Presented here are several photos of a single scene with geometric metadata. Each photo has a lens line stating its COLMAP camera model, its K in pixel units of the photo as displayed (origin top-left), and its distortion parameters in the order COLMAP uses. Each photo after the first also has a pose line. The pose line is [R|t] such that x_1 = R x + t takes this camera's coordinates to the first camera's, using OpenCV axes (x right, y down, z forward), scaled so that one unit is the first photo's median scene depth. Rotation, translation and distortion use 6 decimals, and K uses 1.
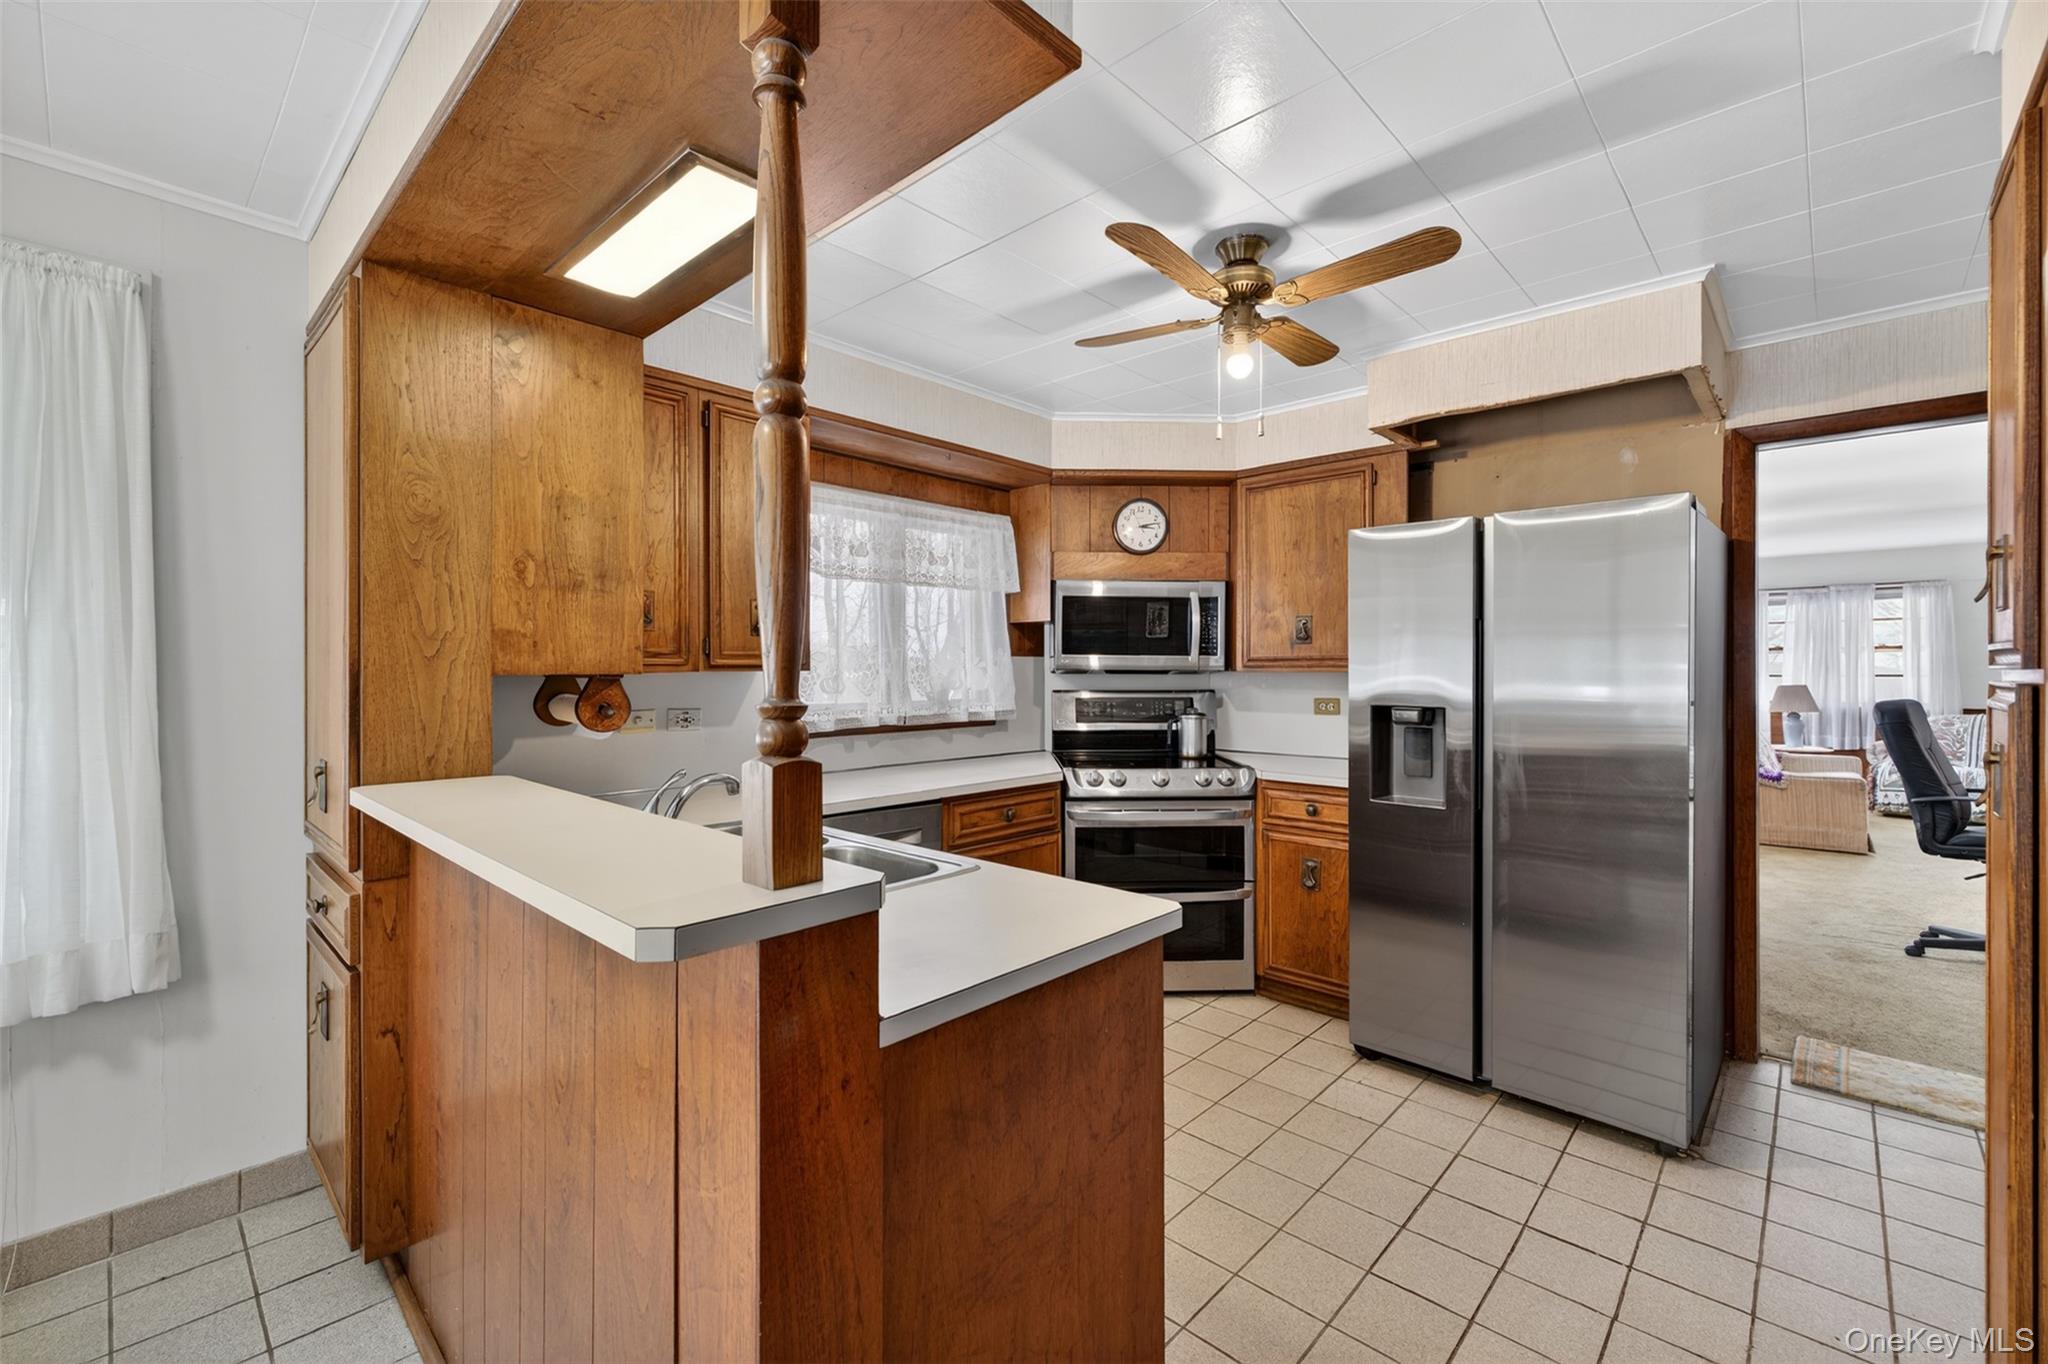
lens RADIAL K [[867.8, 0, 1024.0], [0, 867.8, 682.0], [0, 0, 1]] dist [-0.001749, -0.000685]
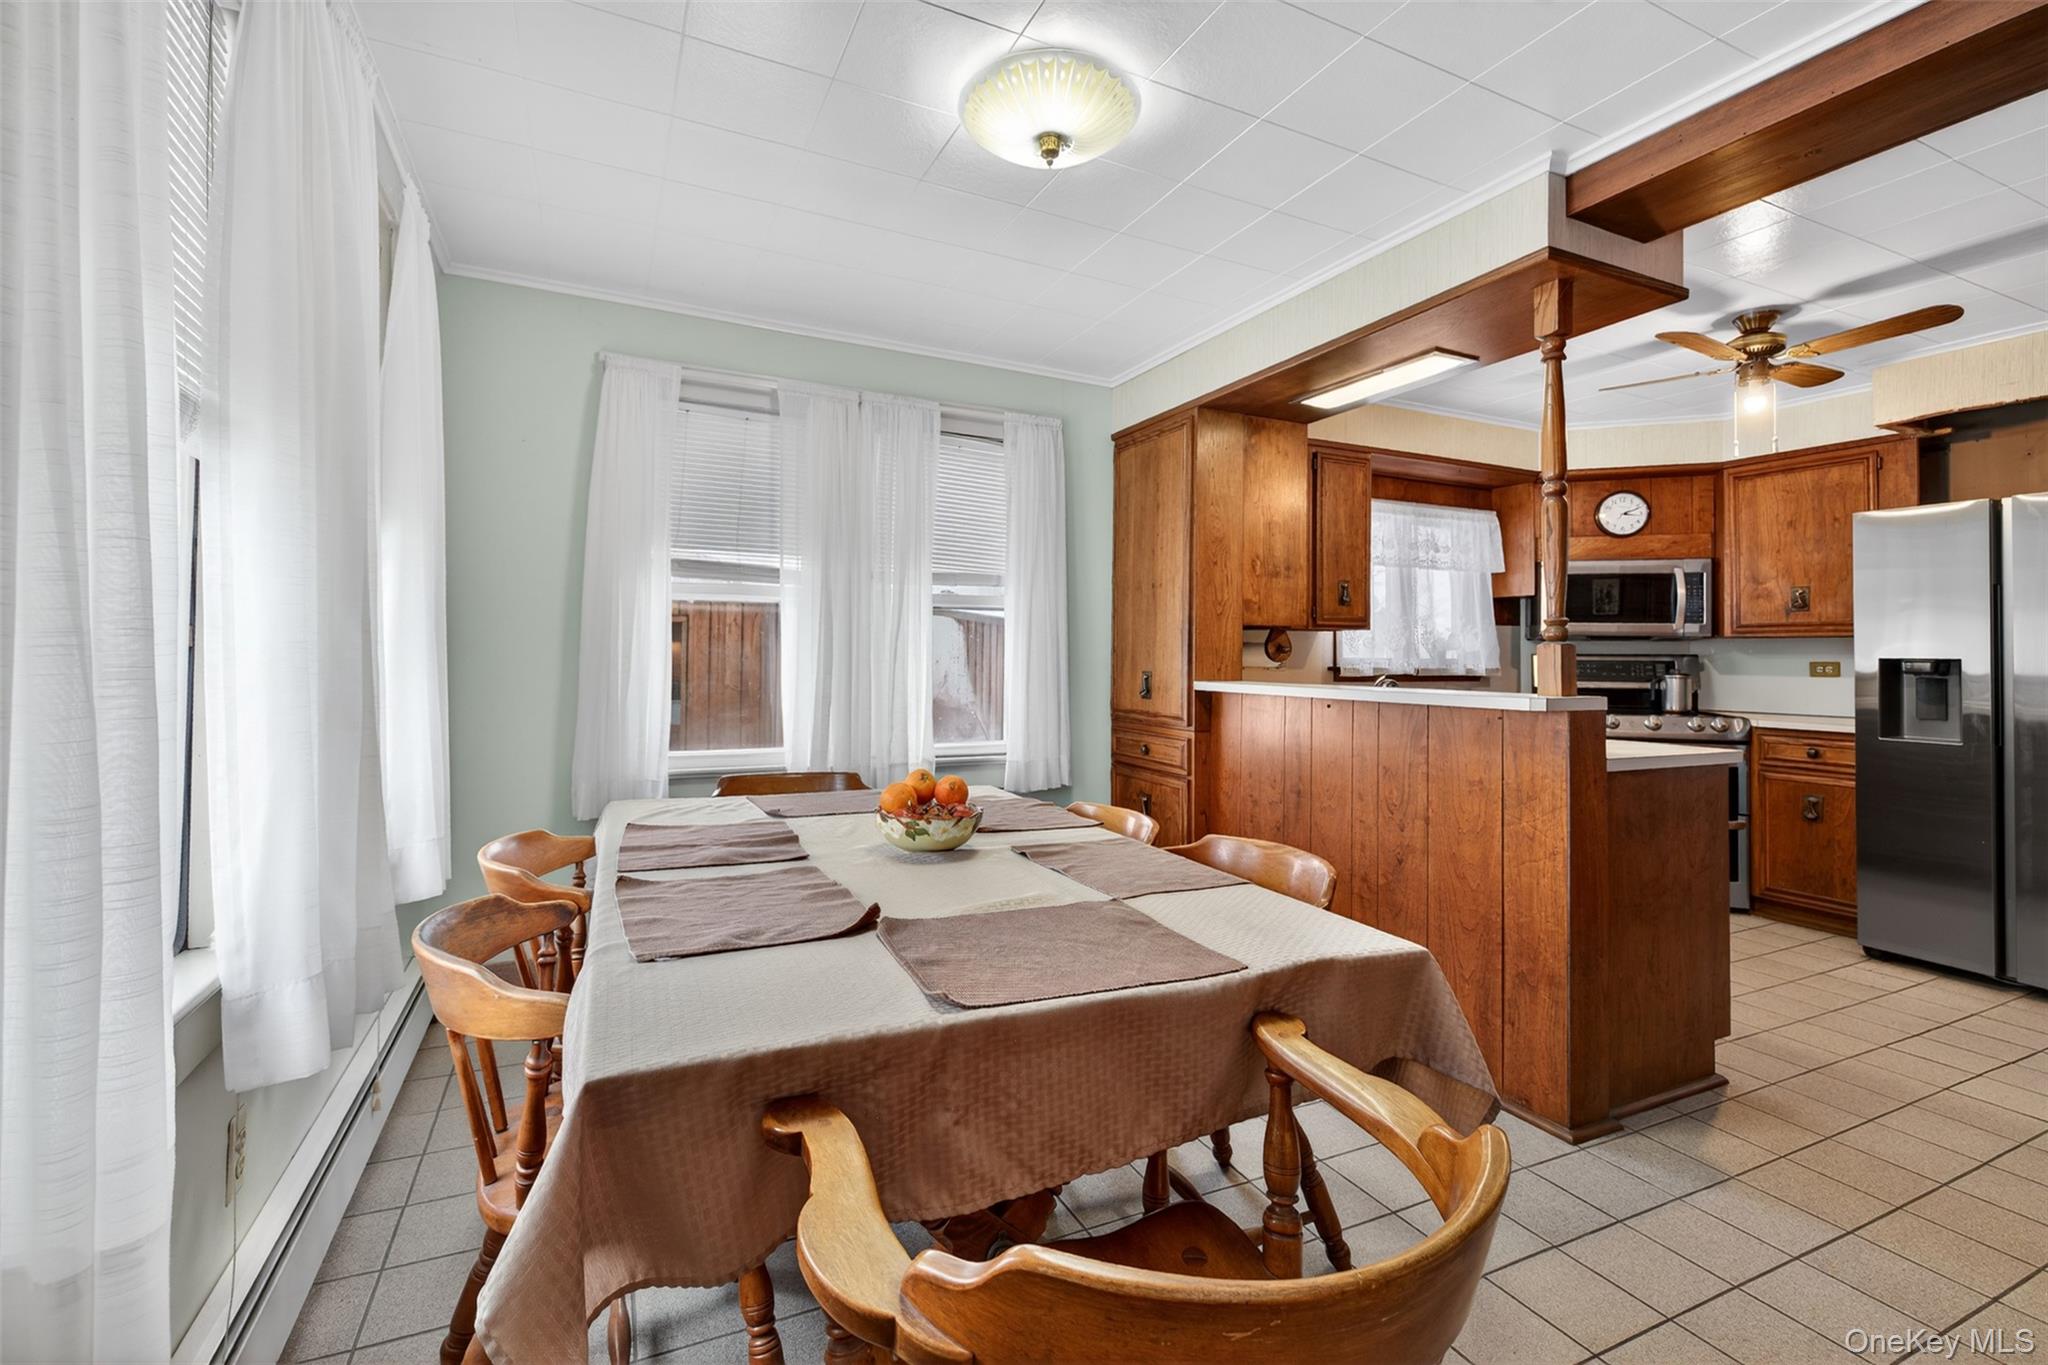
lens RADIAL K [[887.2, 0, 1021.3], [0, 887.2, 643.9], [0, 0, 1]] dist [0.003809, -0.000014]
pose [[0.928817, 0.005633, -0.370496, -0.198801], [-0.016564, 0.999516, -0.026327, 0.047514], [0.370169, 0.030590, 0.928461, -0.471827]]
